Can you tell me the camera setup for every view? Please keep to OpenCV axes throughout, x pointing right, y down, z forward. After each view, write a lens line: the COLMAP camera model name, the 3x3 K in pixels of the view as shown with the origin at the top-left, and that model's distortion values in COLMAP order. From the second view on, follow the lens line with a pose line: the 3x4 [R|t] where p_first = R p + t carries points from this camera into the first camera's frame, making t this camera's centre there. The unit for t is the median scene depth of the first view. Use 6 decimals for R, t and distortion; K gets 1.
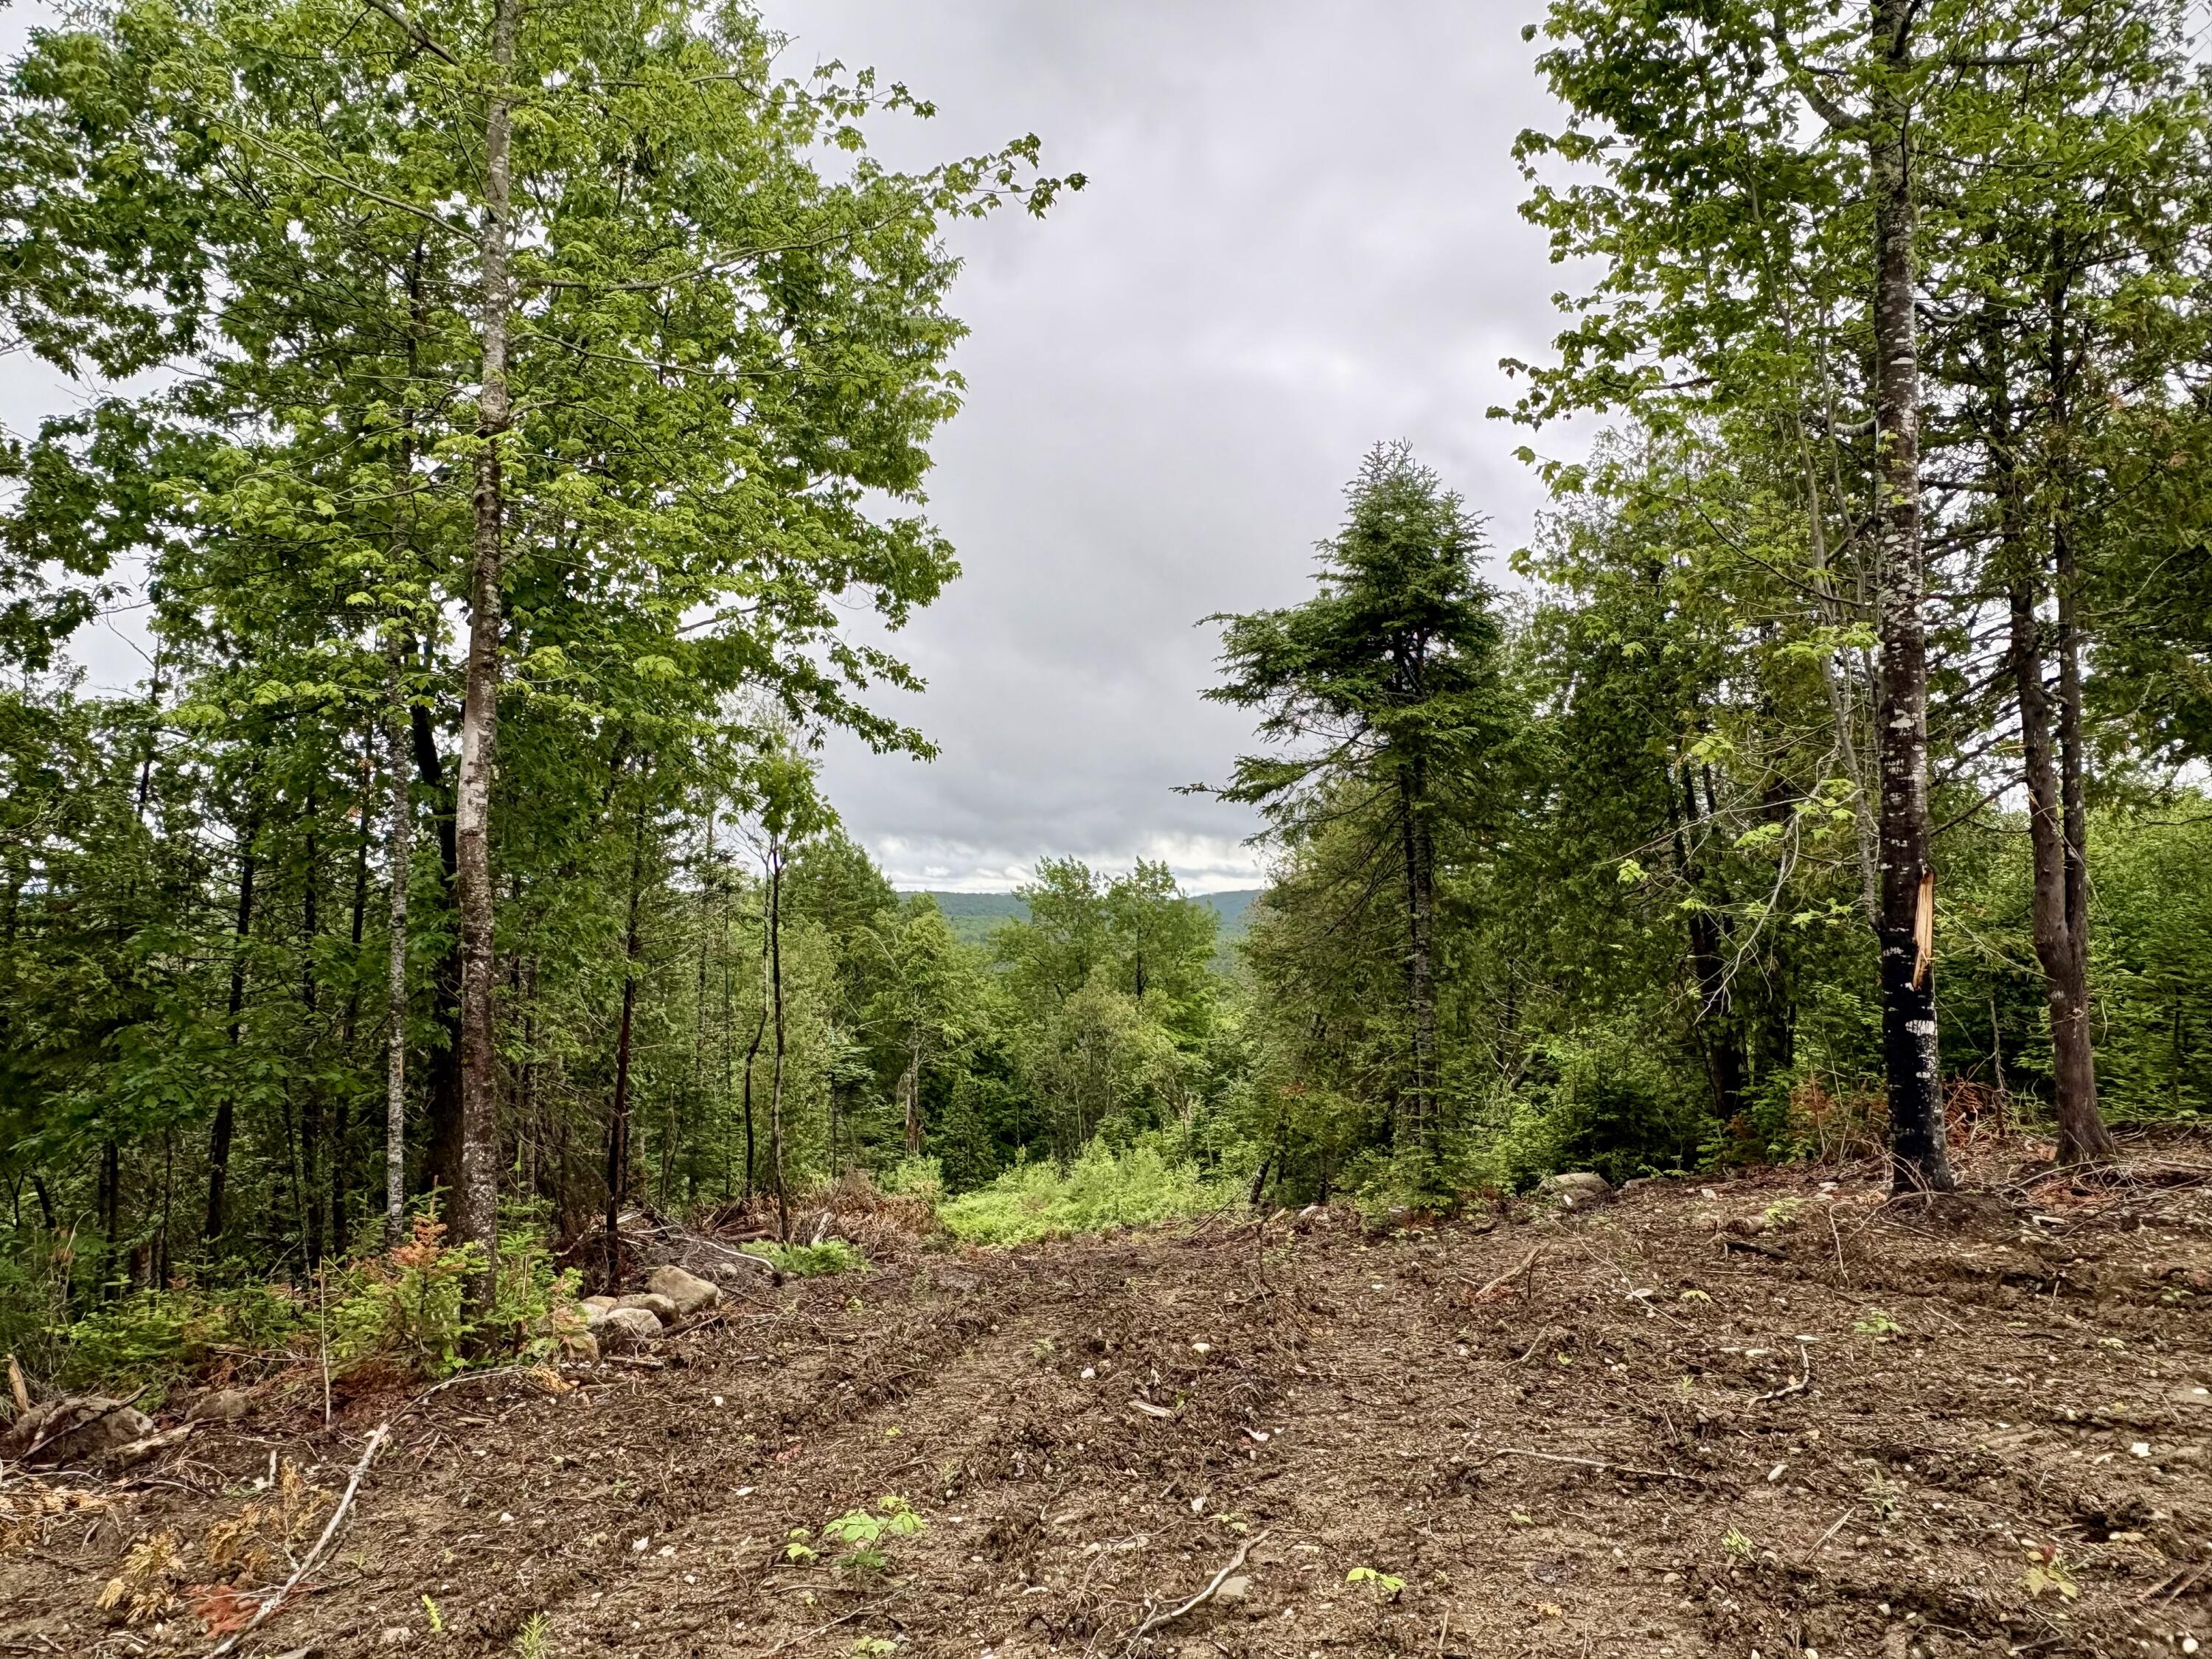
lens RADIAL K [[1443.2, 0, 1098.0], [0, 1443.2, 827.5], [0, 0, 1]] dist [-0.009572, 0.000143]
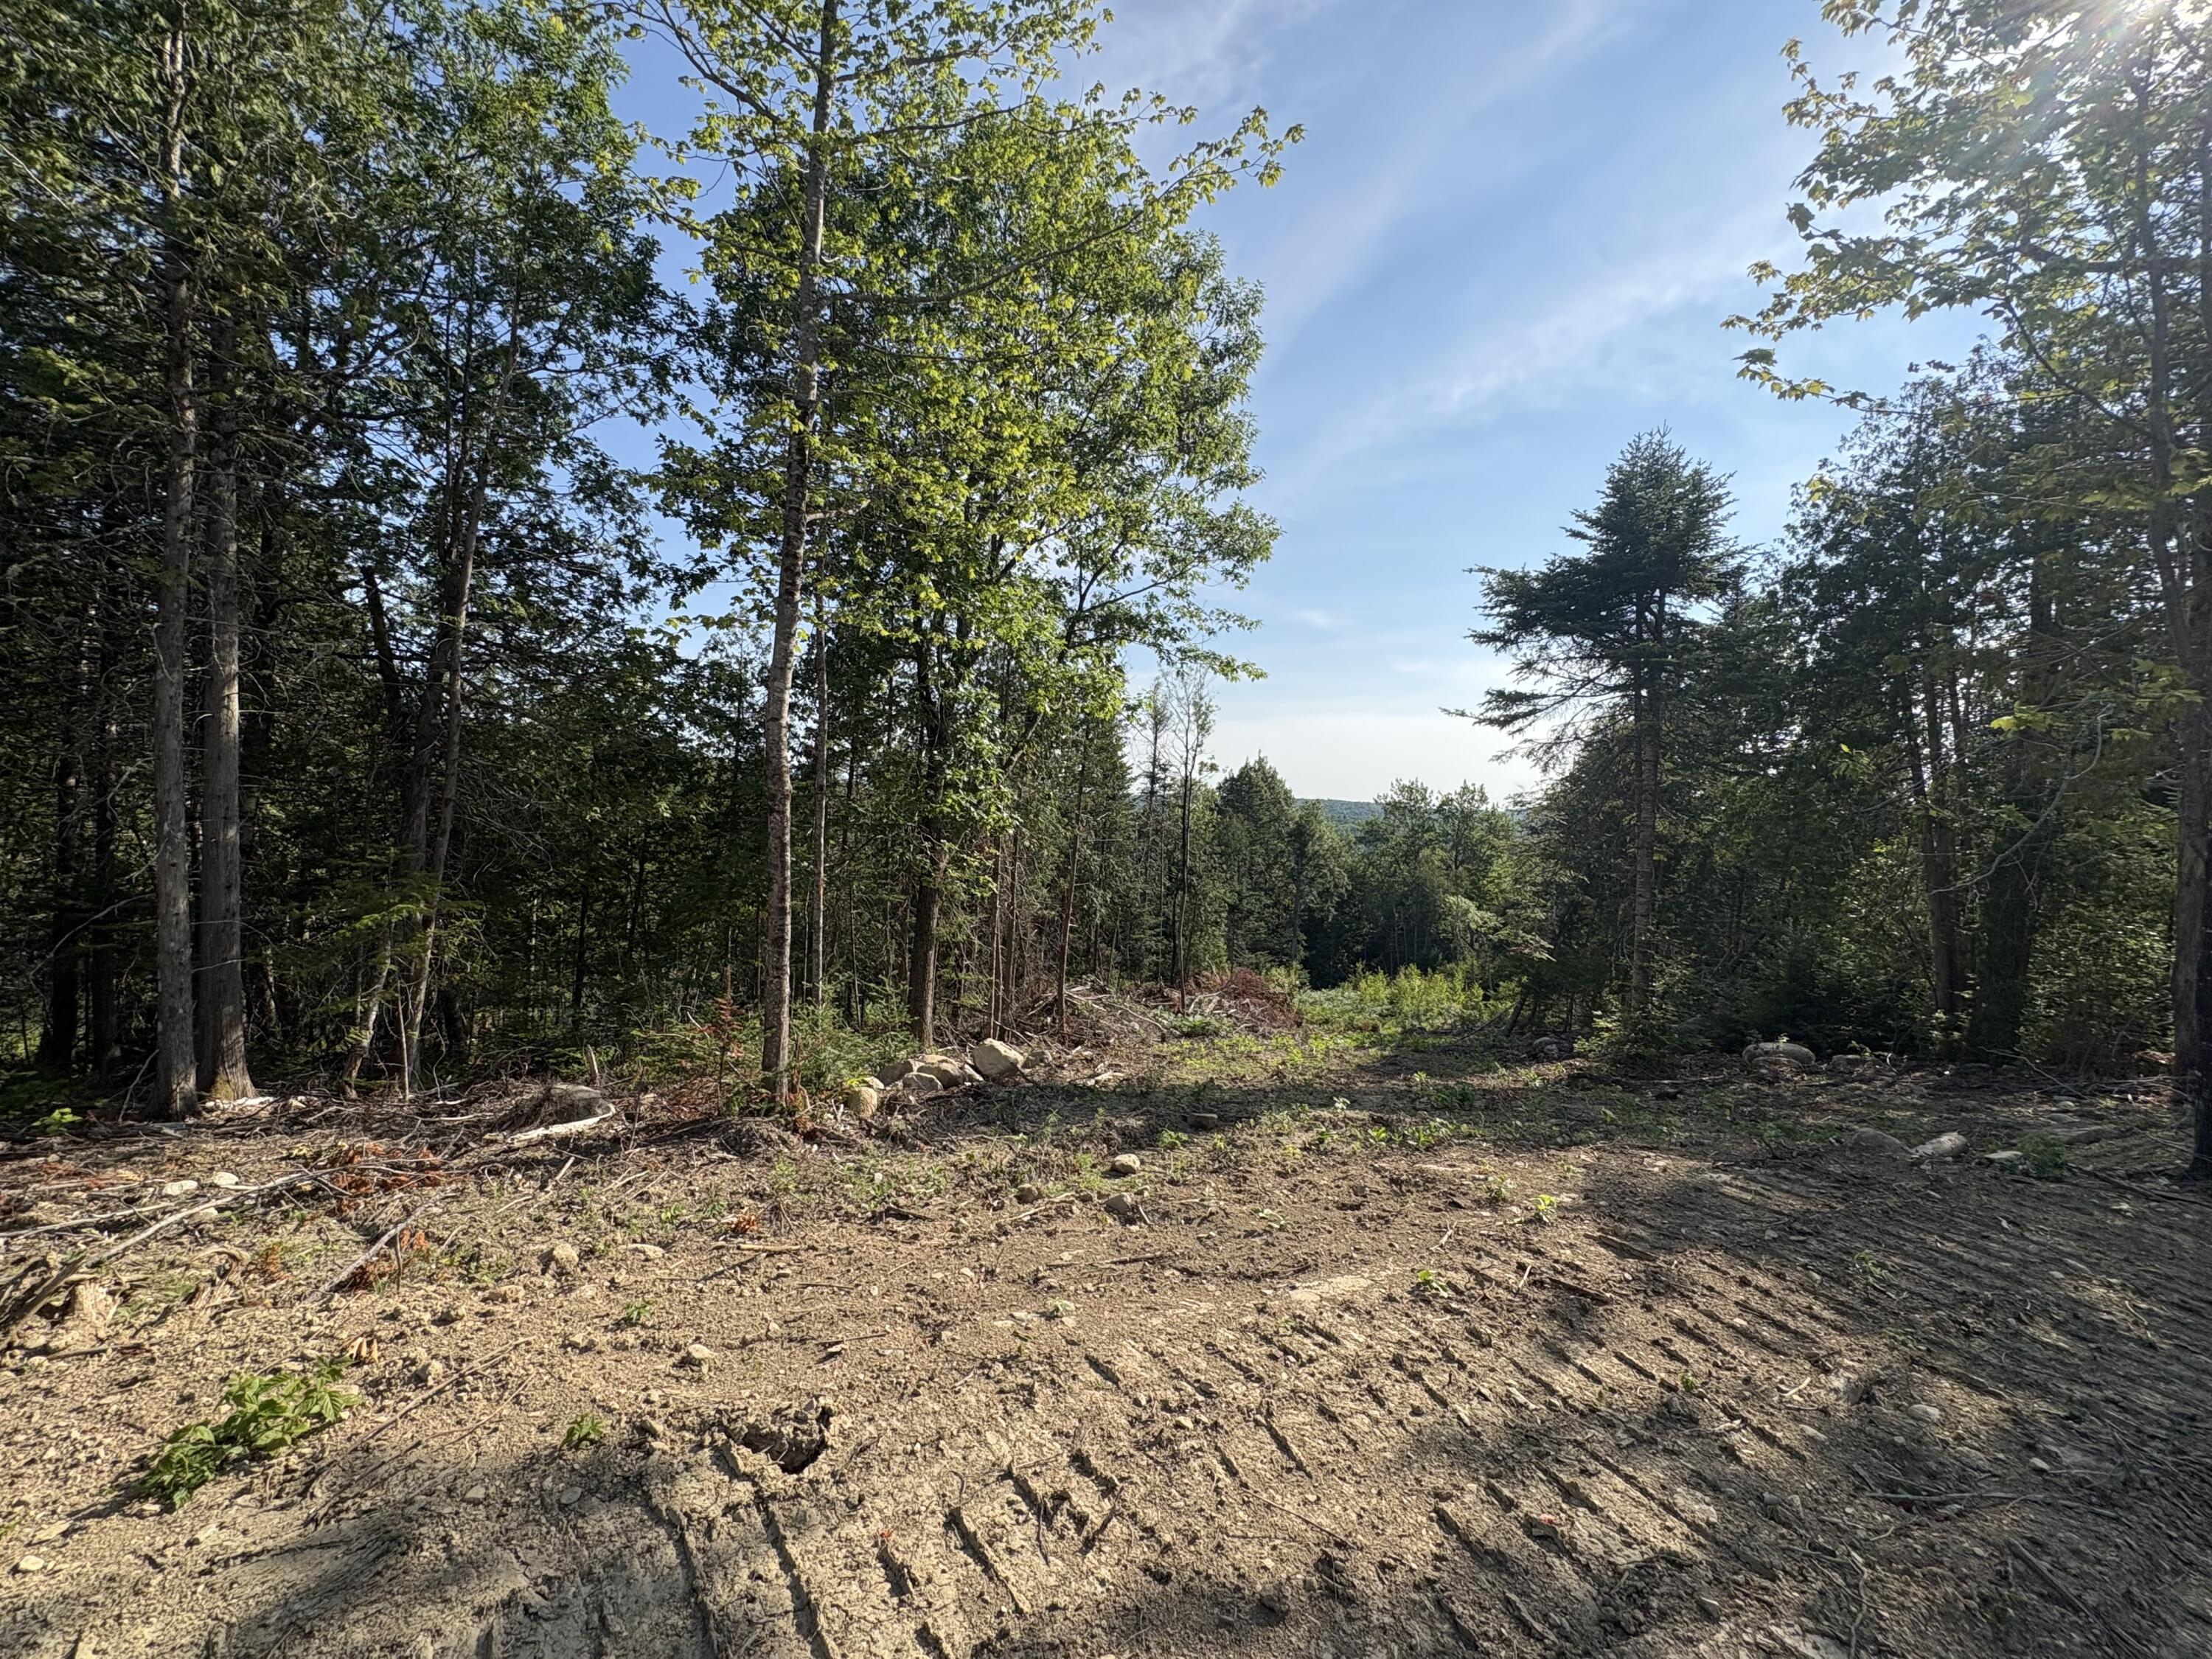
lens RADIAL K [[872.9, 0, 1115.4], [0, 872.9, 827.5], [0, 0, 1]] dist [0.002166, -0.000227]
pose [[0.932871, 0.071311, -0.353082, 0.067460], [-0.042896, 0.995226, 0.087668, 0.020521], [0.357648, -0.066637, 0.931476, 0.142599]]
